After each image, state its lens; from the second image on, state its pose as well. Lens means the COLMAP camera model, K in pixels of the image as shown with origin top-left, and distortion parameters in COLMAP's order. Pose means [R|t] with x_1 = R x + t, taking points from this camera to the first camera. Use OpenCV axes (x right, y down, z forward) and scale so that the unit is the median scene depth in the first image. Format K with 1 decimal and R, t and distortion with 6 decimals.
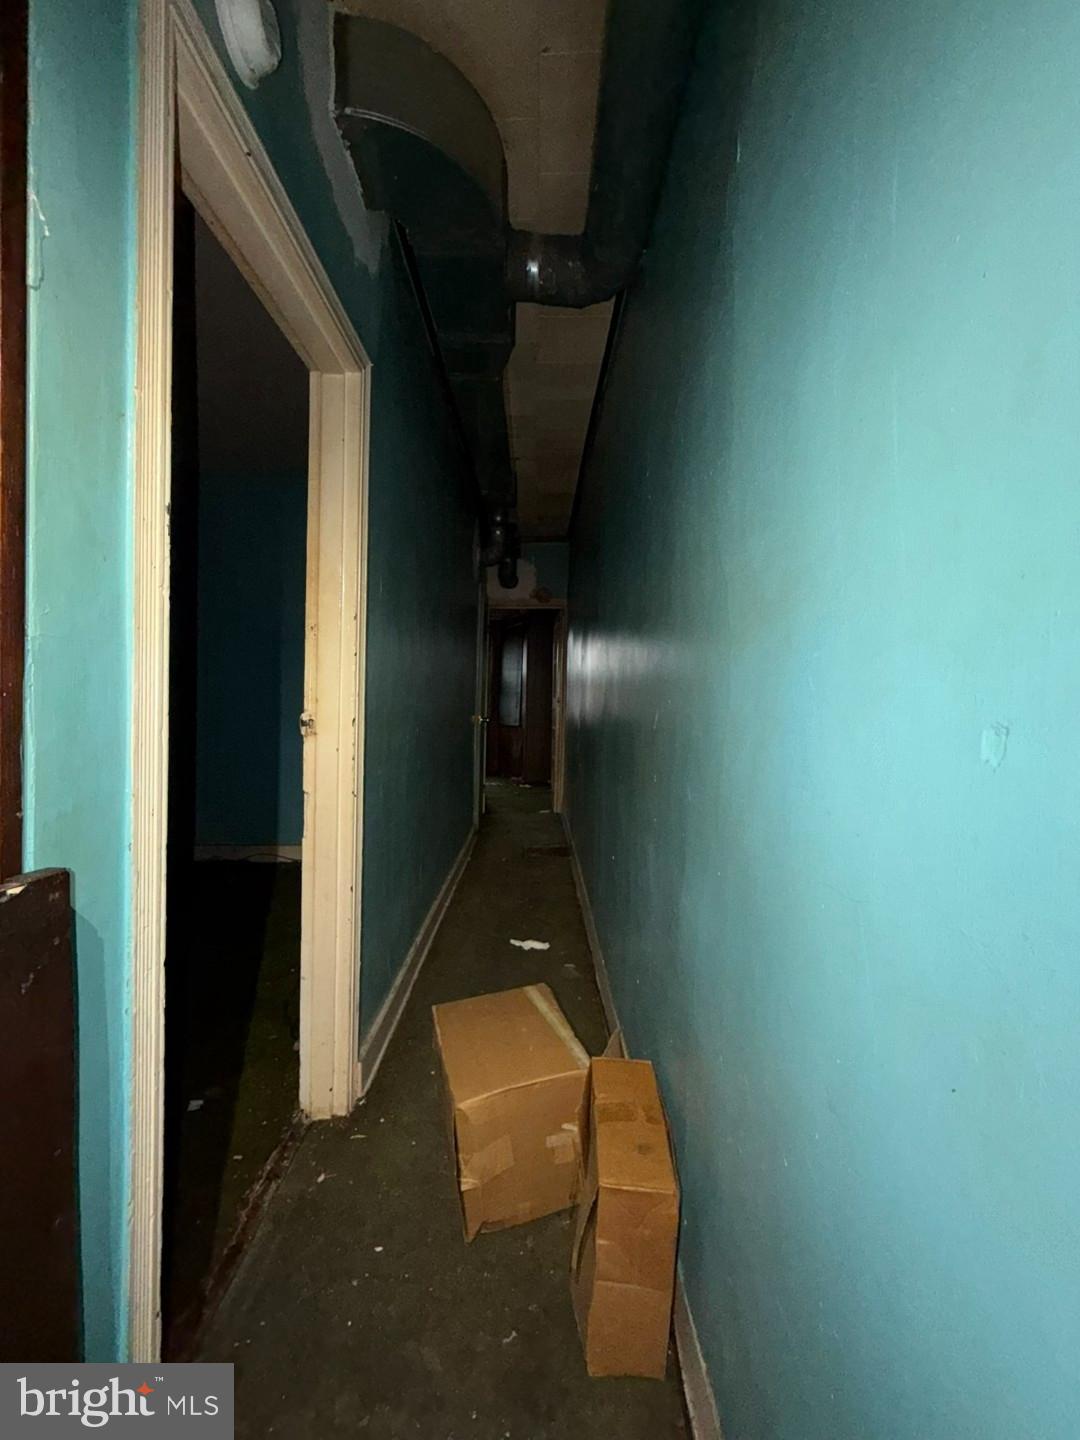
lens RADIAL K [[572.2, 0, 536.3], [0, 572.2, 716.3], [0, 0, 1]] dist [-0.000032, 0.000312]
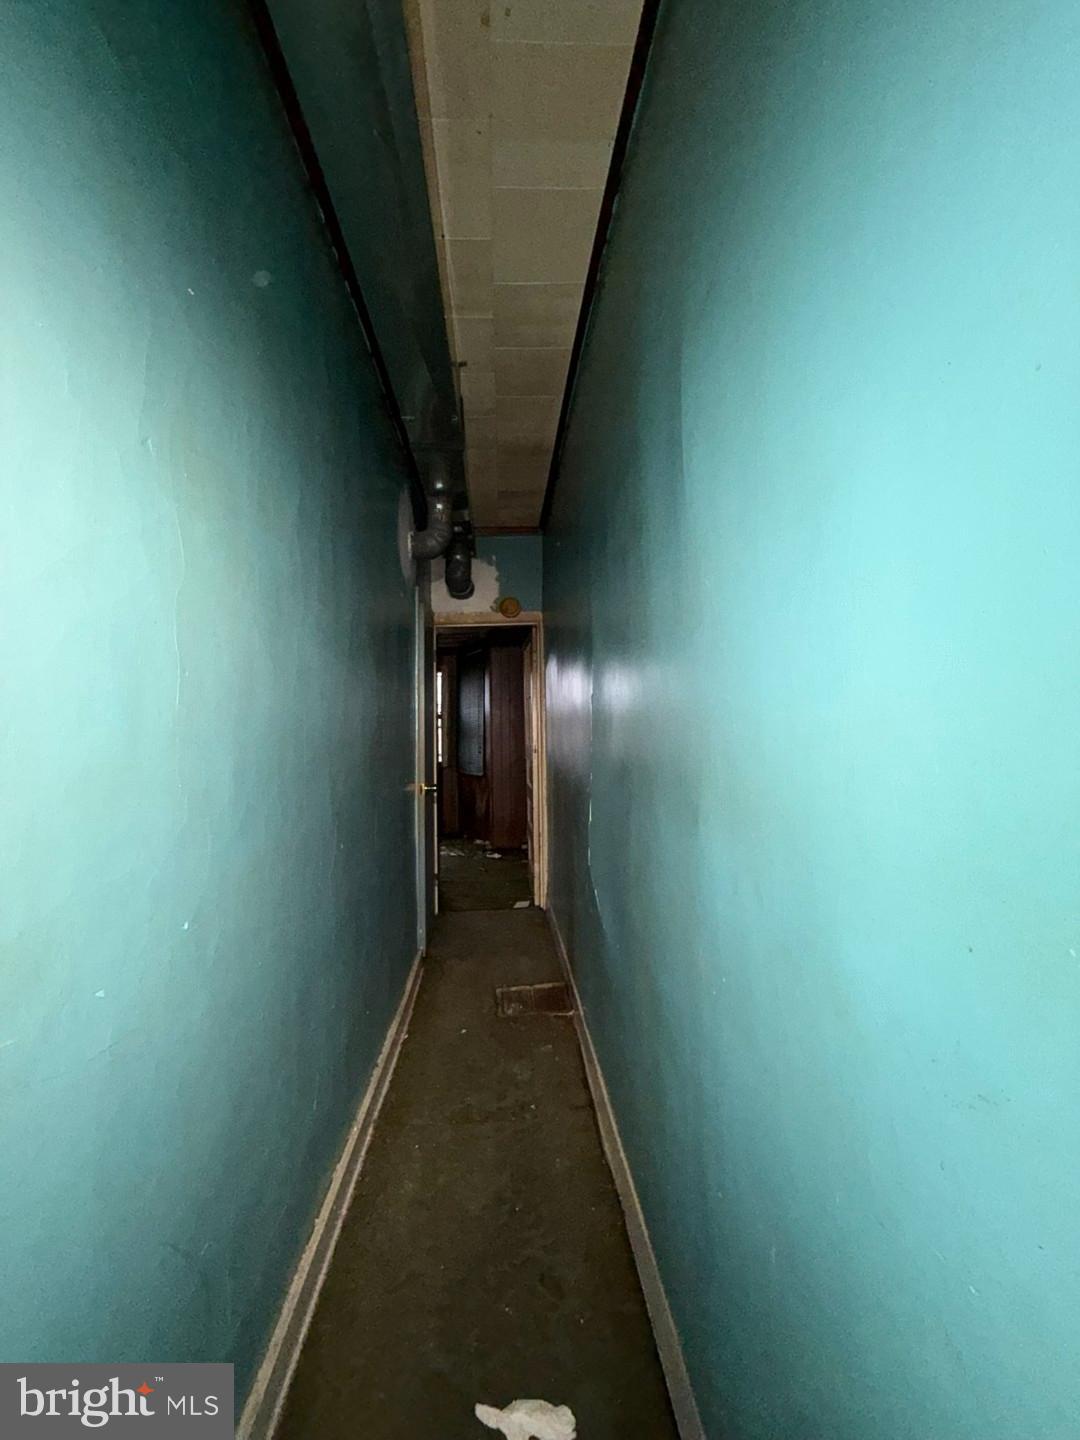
lens RADIAL K [[572.2, 0, 536.3], [0, 572.2, 716.3], [0, 0, 1]] dist [-0.000032, 0.000312]
pose [[0.997291, -0.037129, 0.063496, -0.005122], [0.040426, 0.997856, -0.051460, -0.033716], [-0.061449, 0.053888, 0.996654, 0.278418]]
